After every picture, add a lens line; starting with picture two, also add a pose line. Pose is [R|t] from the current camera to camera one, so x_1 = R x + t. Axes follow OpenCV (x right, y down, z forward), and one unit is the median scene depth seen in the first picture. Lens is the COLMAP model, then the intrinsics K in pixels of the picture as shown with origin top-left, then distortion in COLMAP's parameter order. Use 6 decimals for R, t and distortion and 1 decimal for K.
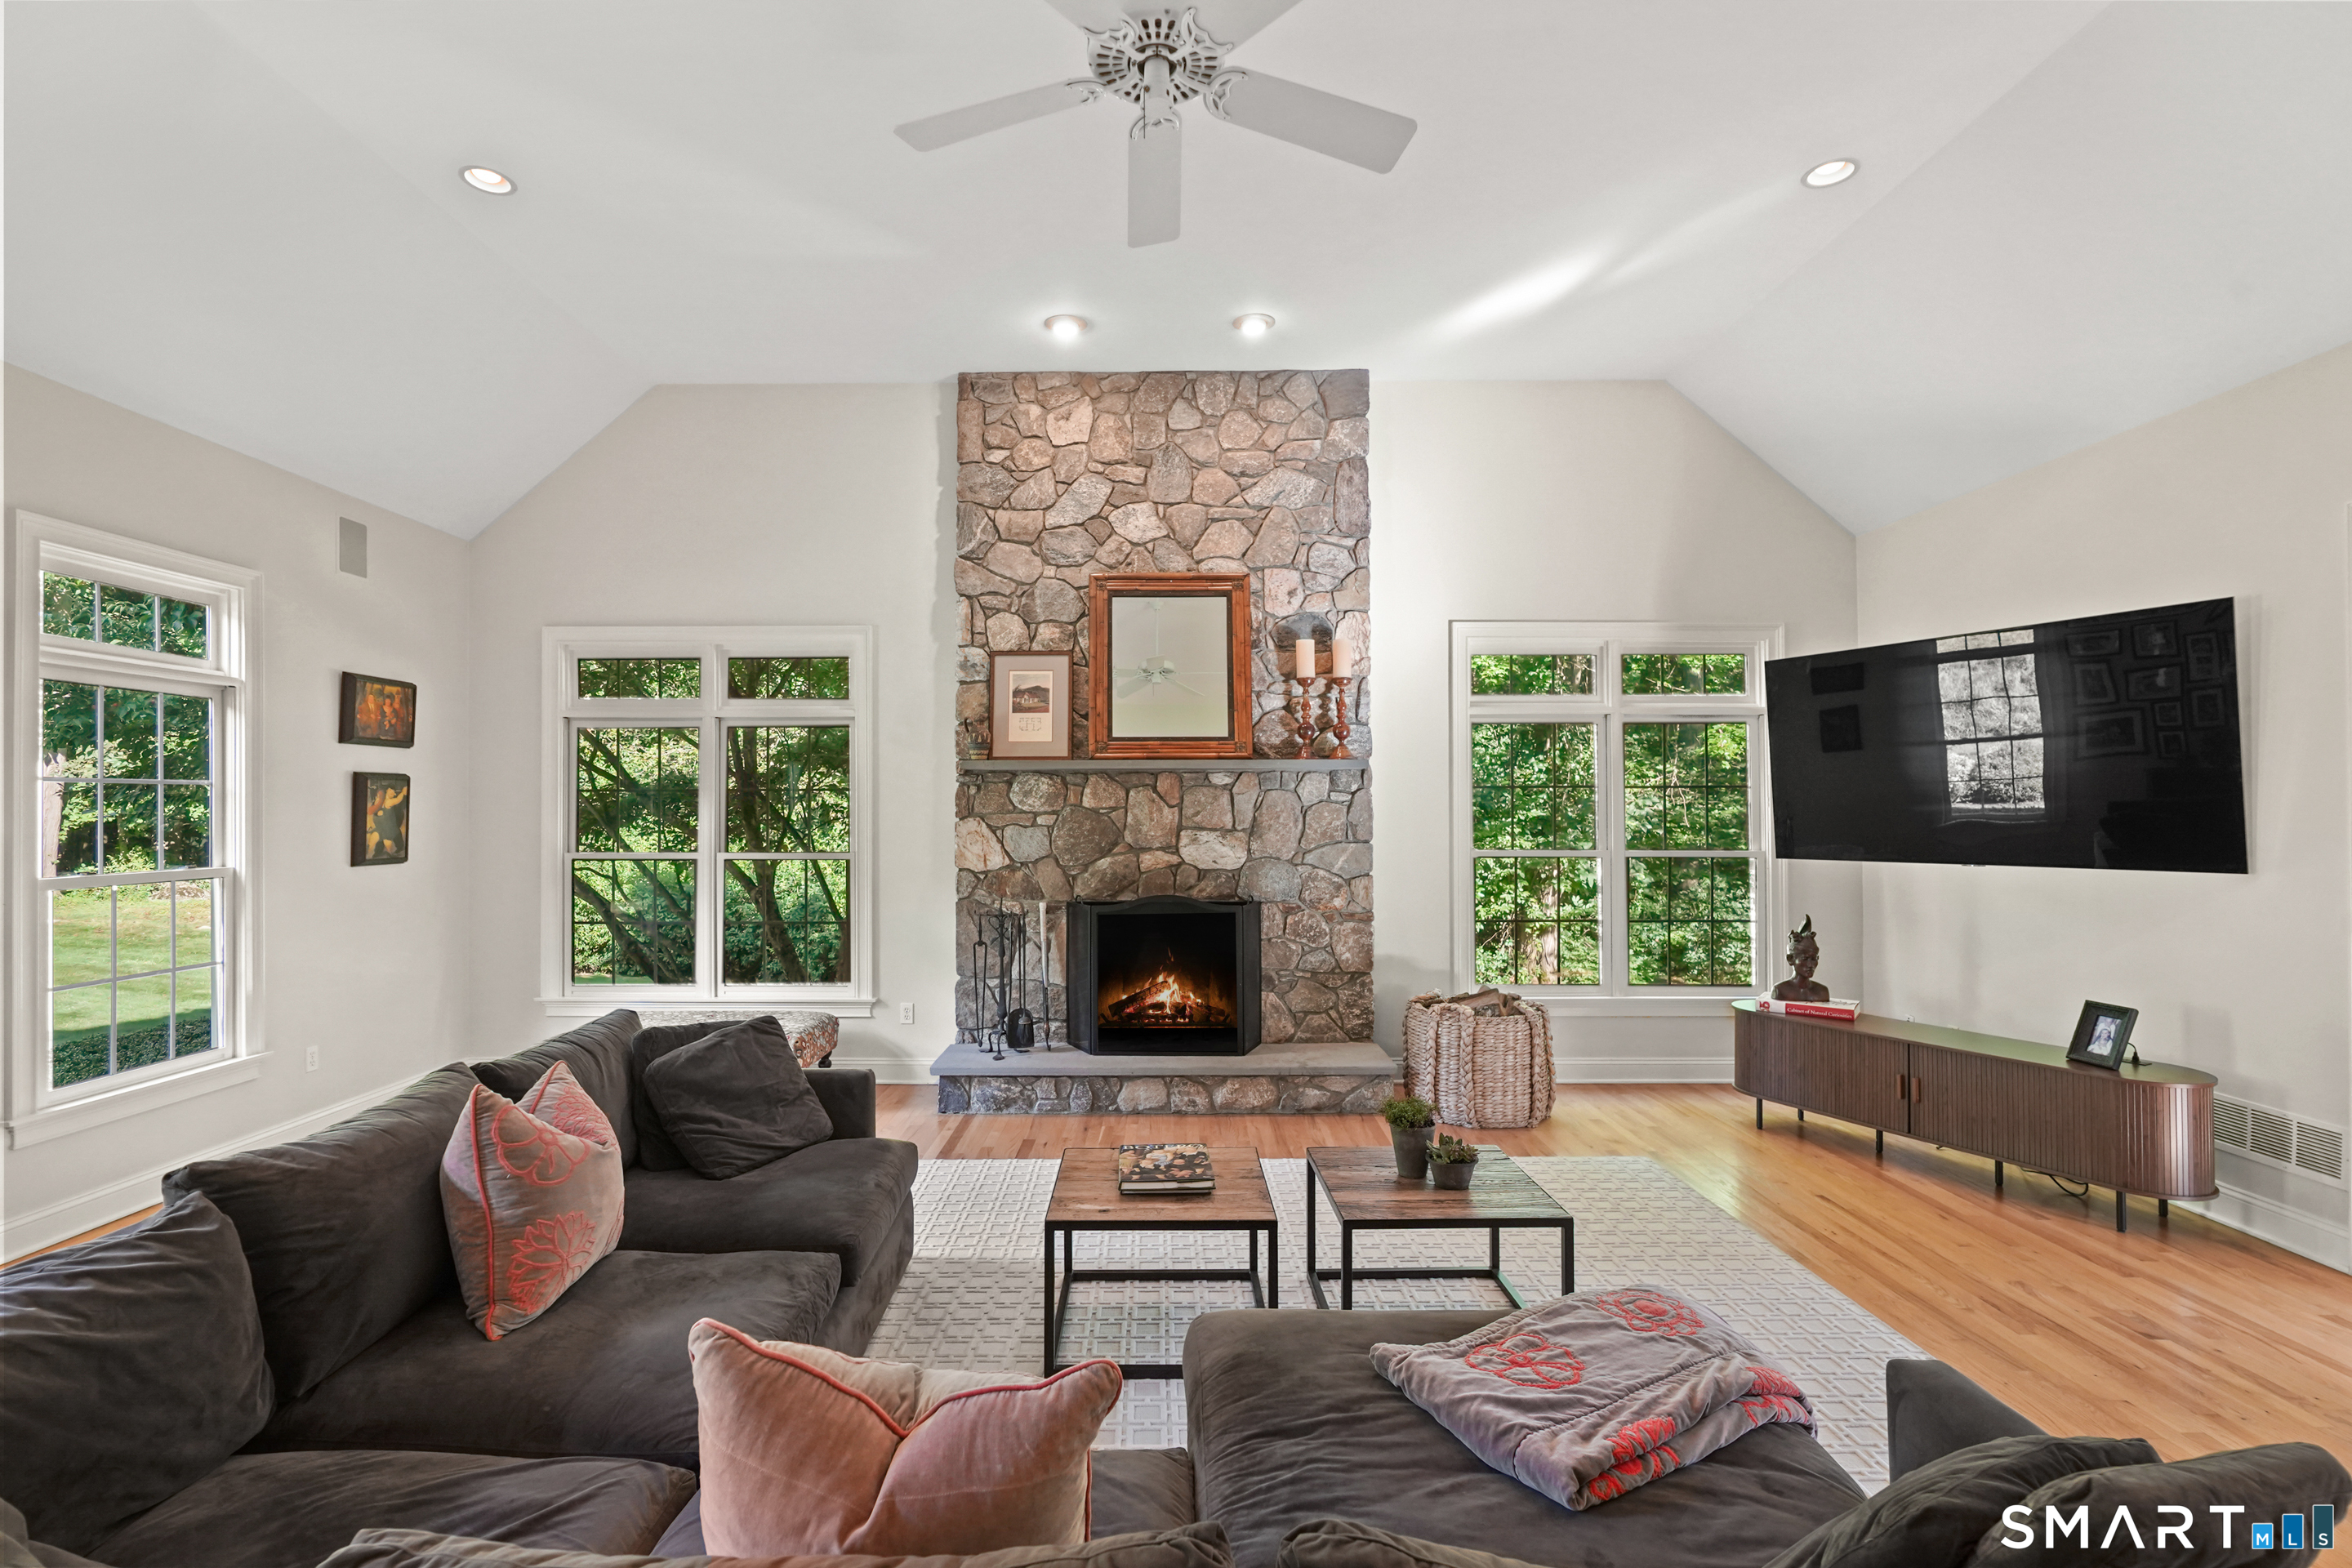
lens RADIAL K [[1064.0, 0, 1158.9], [0, 1064.0, 800.1], [0, 0, 1]] dist [-0.005645, -0.000171]
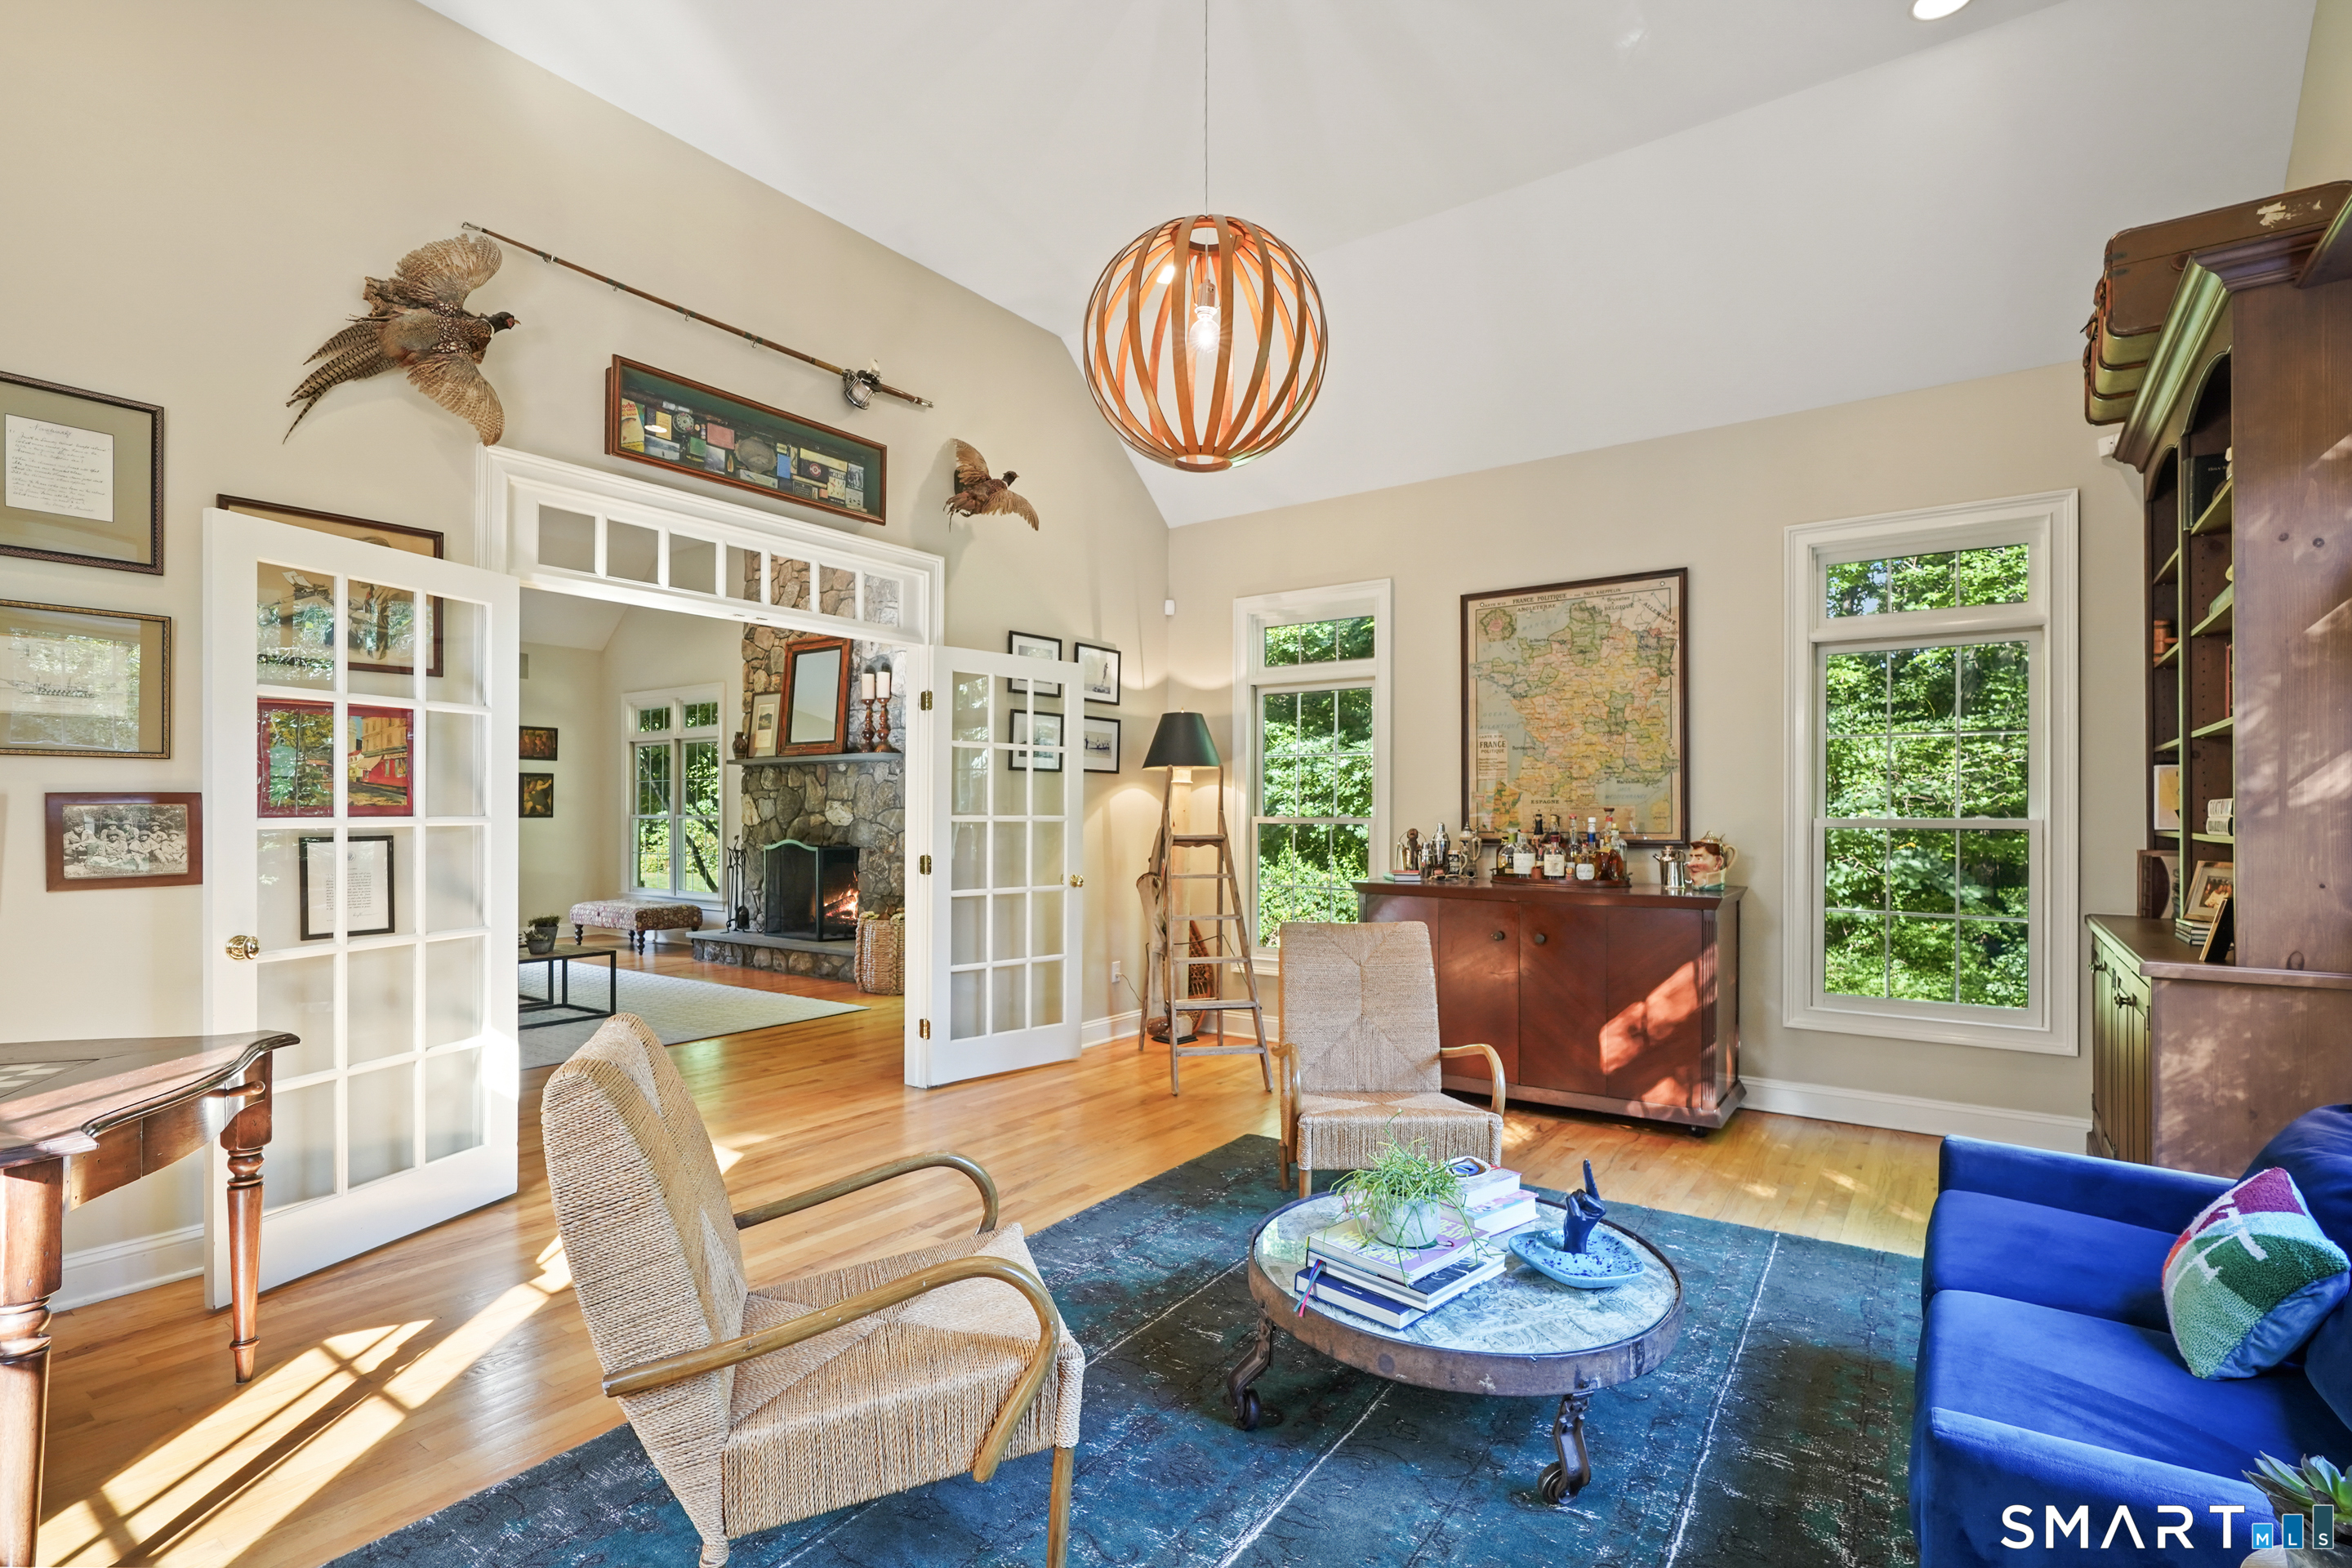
lens RADIAL K [[1146.9, 0, 1165.6], [0, 1146.9, 808.7], [0, 0, 1]] dist [-0.001469, 0.000234]
pose [[0.806619, 0.000248, -0.591072, 1.422226], [0.002765, 0.999987, 0.004194, 0.034394], [0.591065, -0.005018, 0.806608, -0.066190]]
